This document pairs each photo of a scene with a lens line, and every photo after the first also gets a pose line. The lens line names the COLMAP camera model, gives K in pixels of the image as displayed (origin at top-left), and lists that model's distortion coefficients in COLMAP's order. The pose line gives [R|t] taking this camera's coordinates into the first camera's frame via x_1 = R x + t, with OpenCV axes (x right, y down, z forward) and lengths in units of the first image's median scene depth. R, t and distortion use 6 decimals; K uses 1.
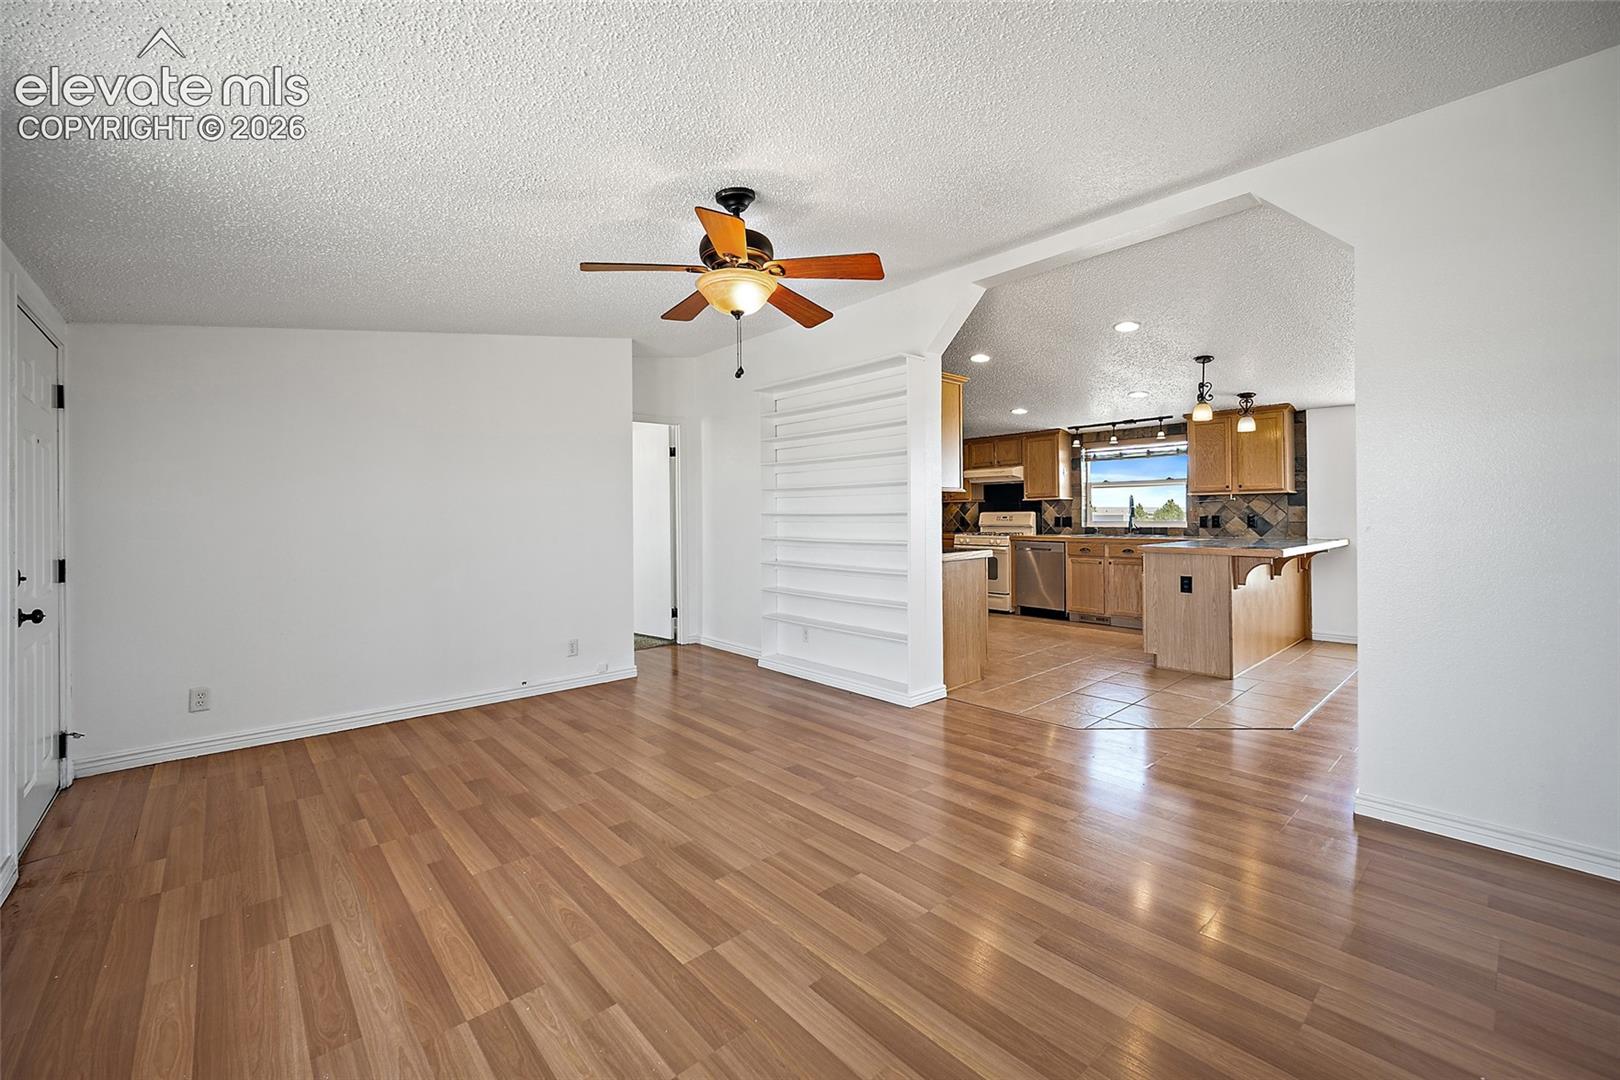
lens RADIAL K [[645.6, 0, 820.0], [0, 645.6, 504.5], [0, 0, 1]] dist [0.001337, 0.000315]
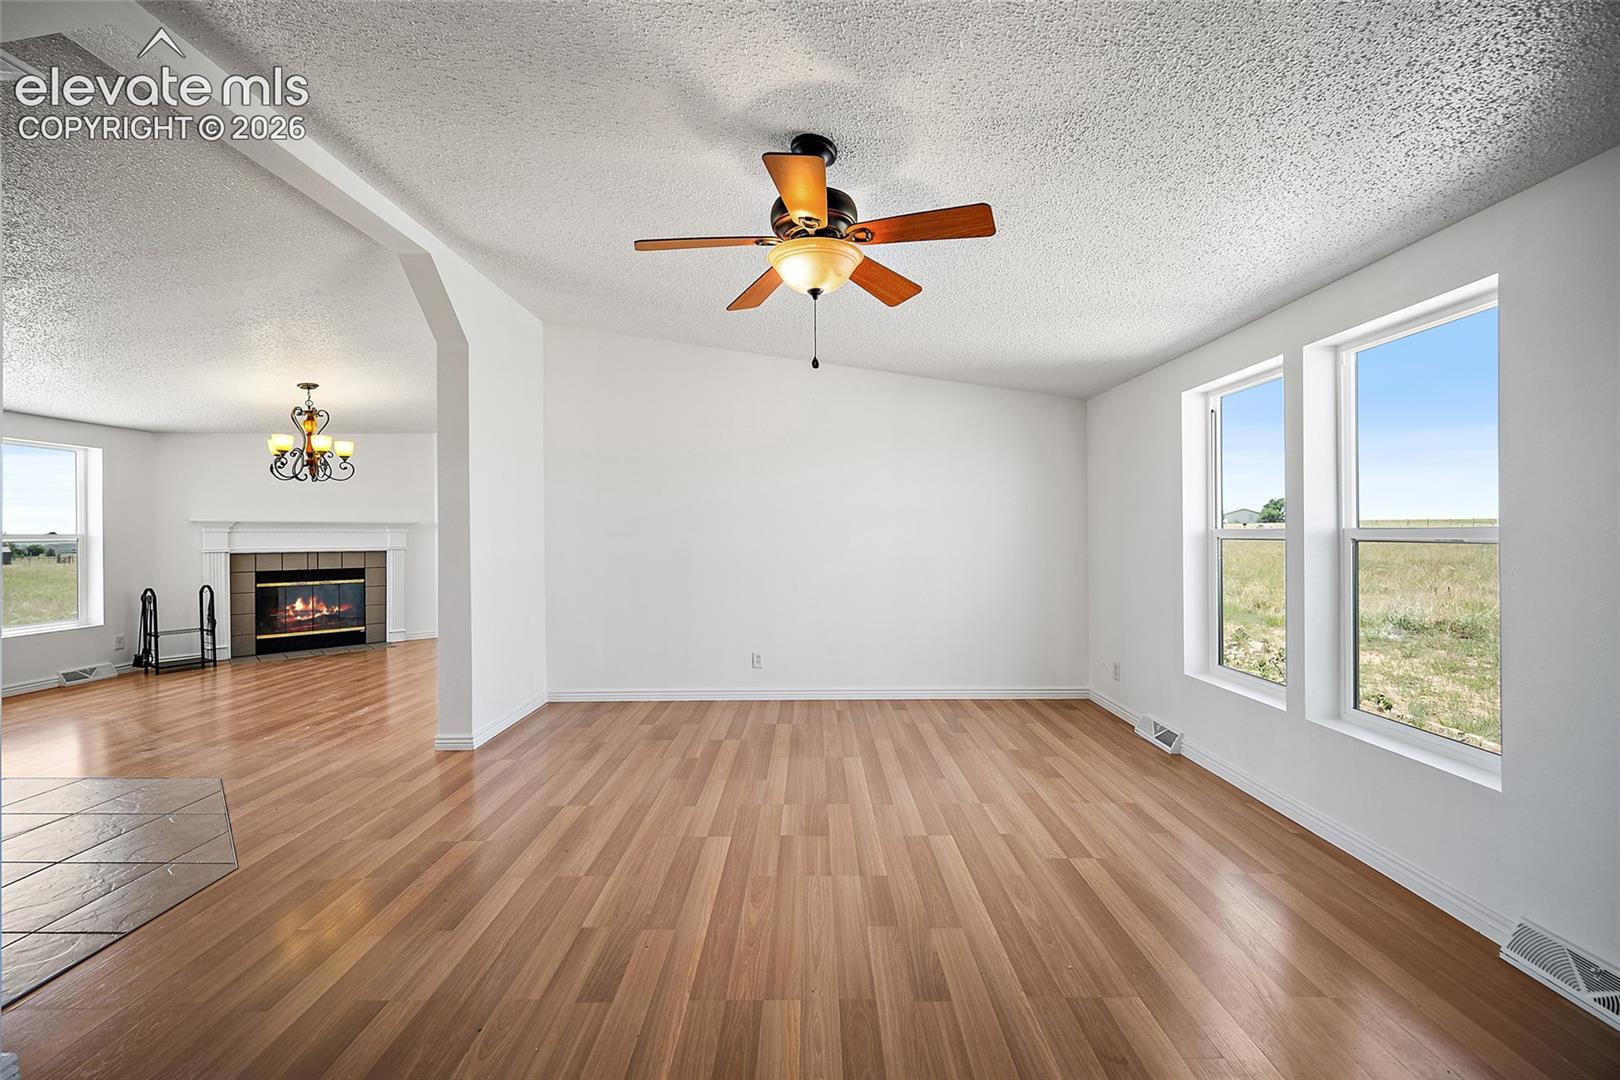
lens RADIAL K [[645.6, 0, 806.5], [0, 645.6, 535.3], [0, 0, 1]] dist [0.001337, 0.000315]
pose [[-0.731217, 0.010685, 0.682061, -0.280741], [0.002151, 0.999908, -0.013358, 0.014519], [-0.682142, -0.008301, -0.731173, 0.660773]]
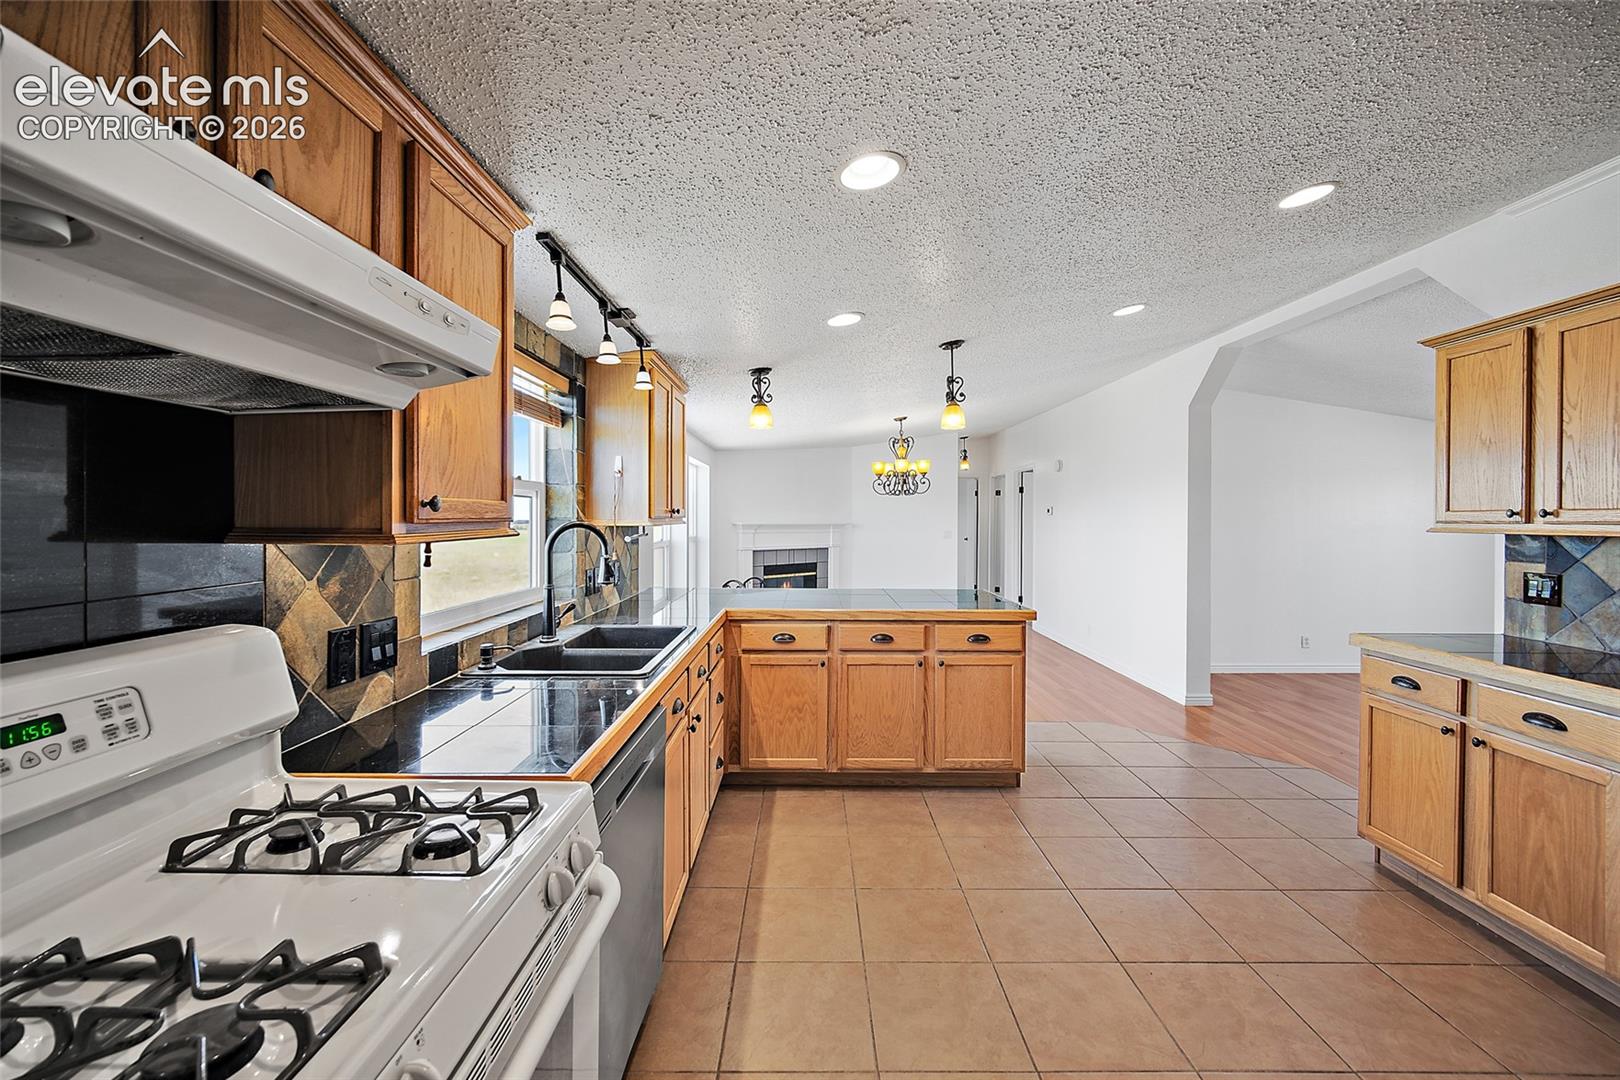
lens RADIAL K [[645.6, 0, 813.0], [0, 645.6, 517.0], [0, 0, 1]] dist [0.001337, 0.000315]
pose [[-0.748058, 0.006582, 0.663601, 0.190556], [-0.007659, 0.999799, -0.018551, -0.014660], [-0.663590, -0.018960, -0.747856, 1.385453]]
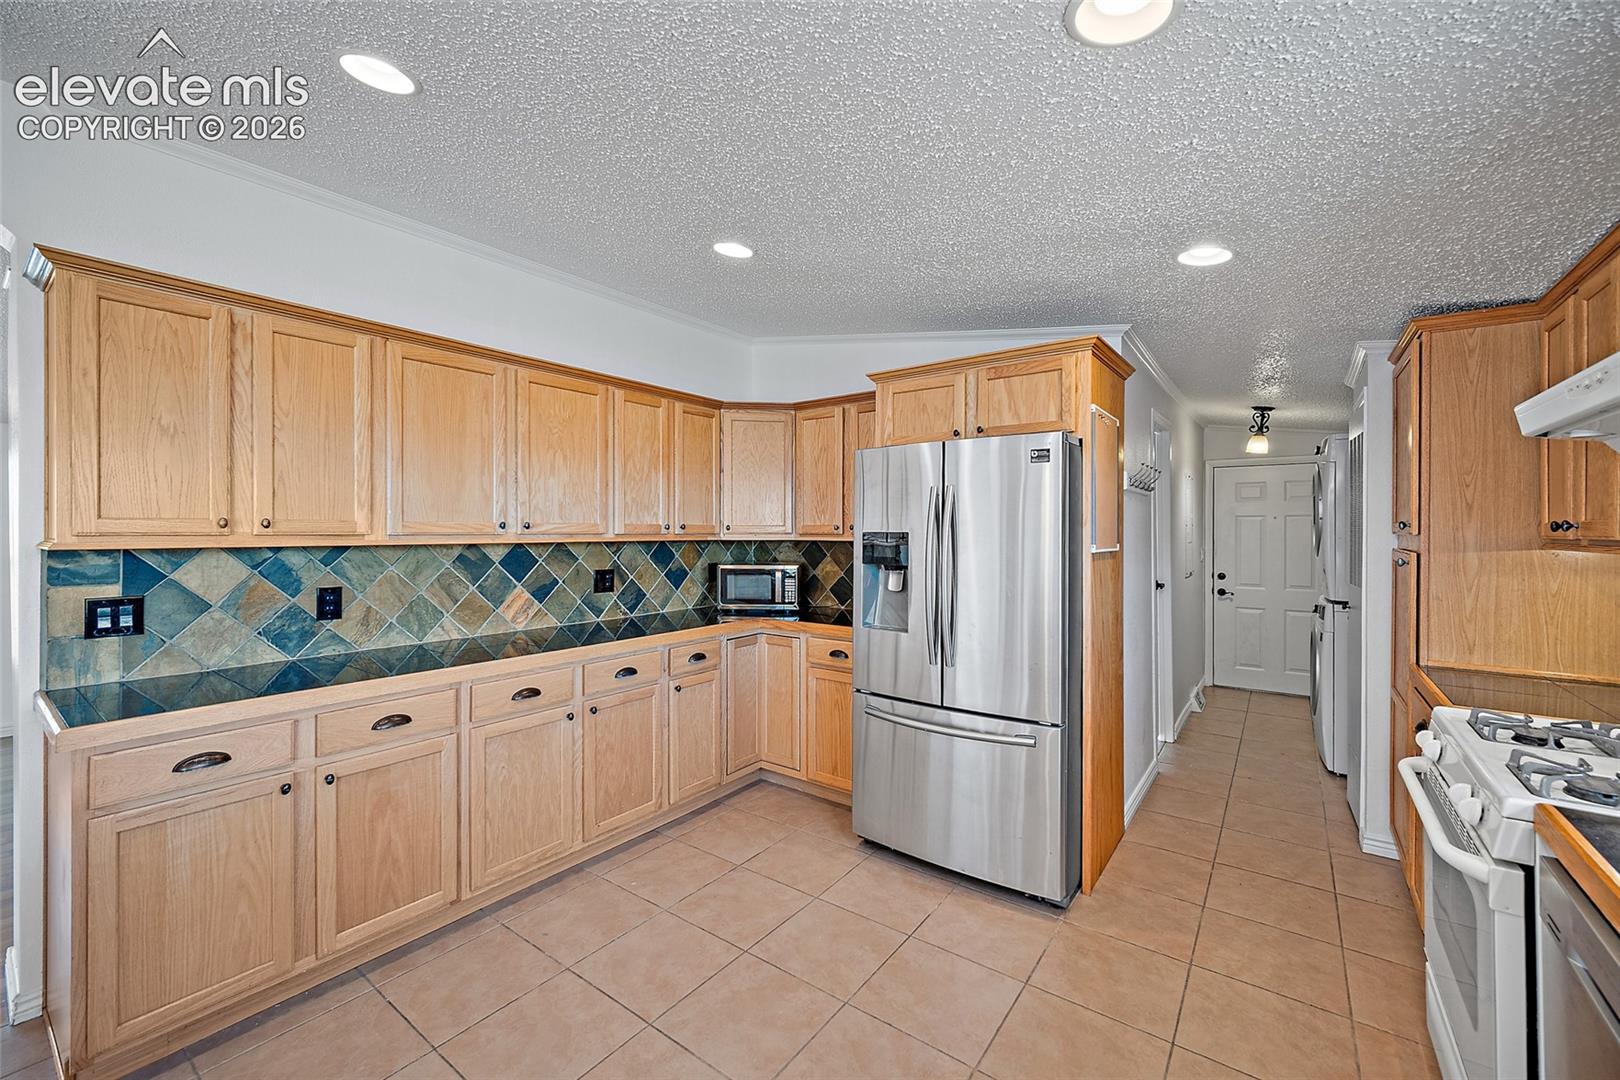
lens RADIAL K [[645.6, 0, 822.7], [0, 645.6, 527.7], [0, 0, 1]] dist [0.001337, 0.000315]
pose [[0.201146, 0.005889, -0.979544, 0.522857], [0.011379, 0.999900, 0.008348, -0.024148], [0.979495, -0.012825, 0.201059, 1.042118]]
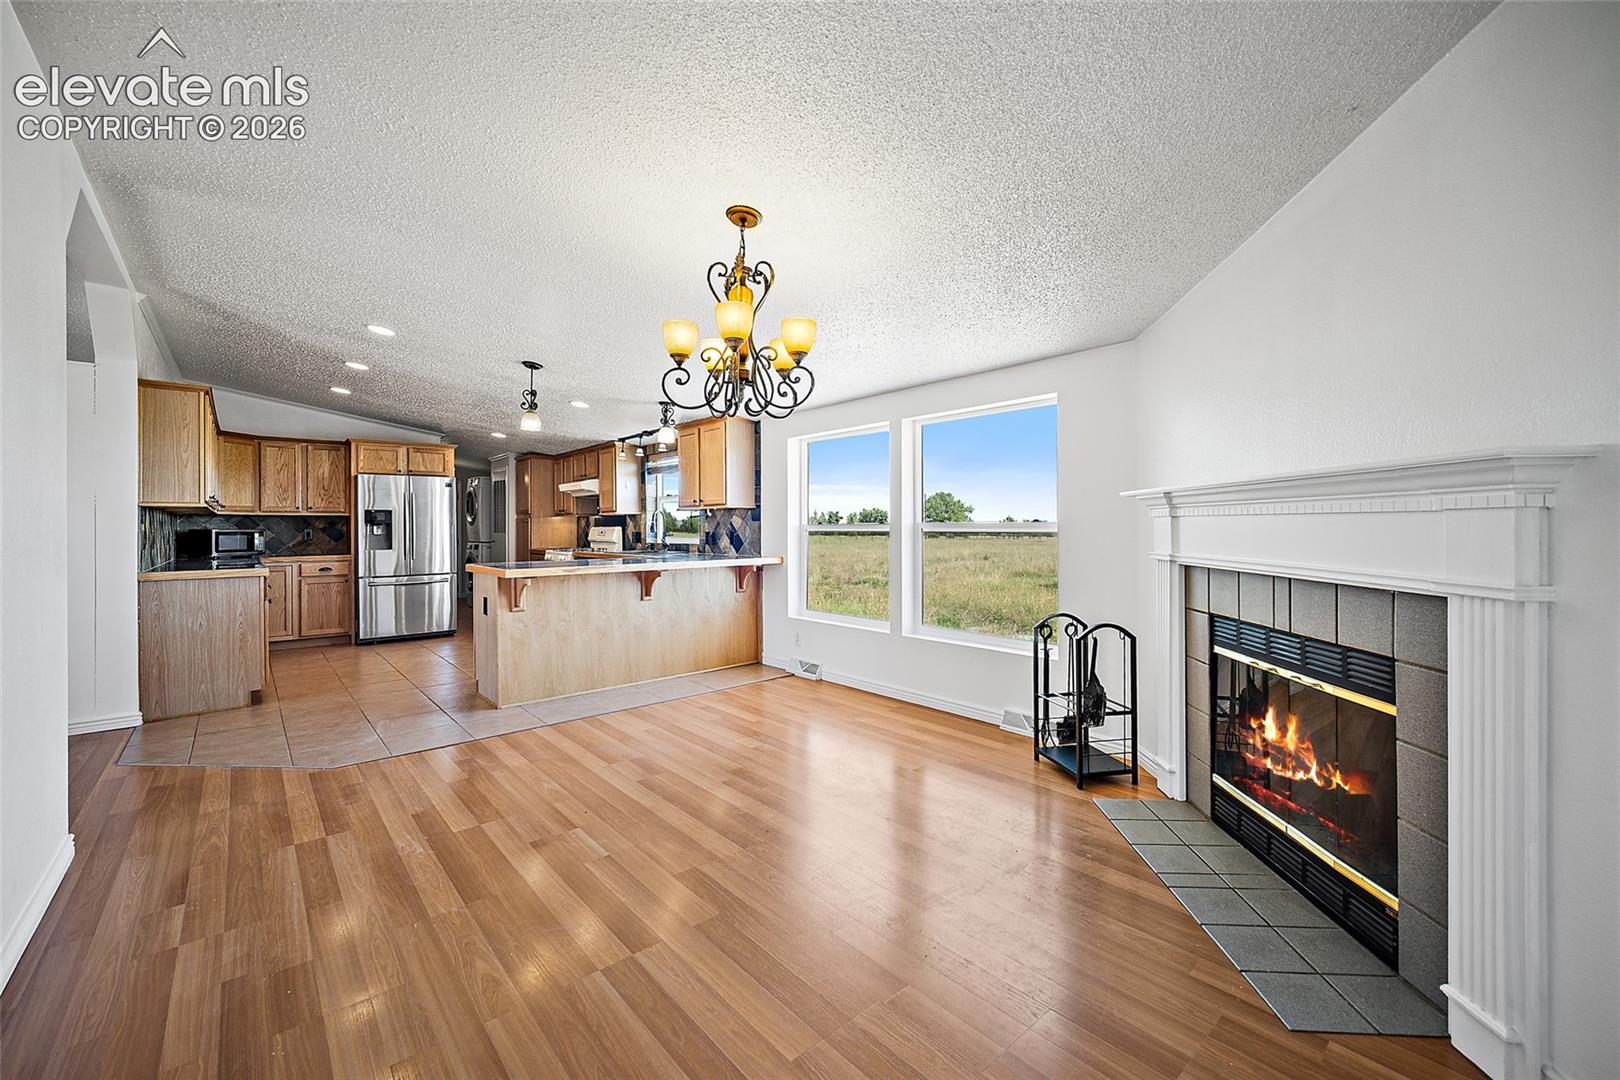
lens RADIAL K [[645.6, 0, 800.6], [0, 645.6, 518.3], [0, 0, 1]] dist [0.001337, 0.000315]
pose [[0.999687, 0.002398, -0.024894, 0.843074], [-0.002357, 0.999996, 0.001706, -0.005101], [0.024898, -0.001647, 0.999689, 0.064035]]
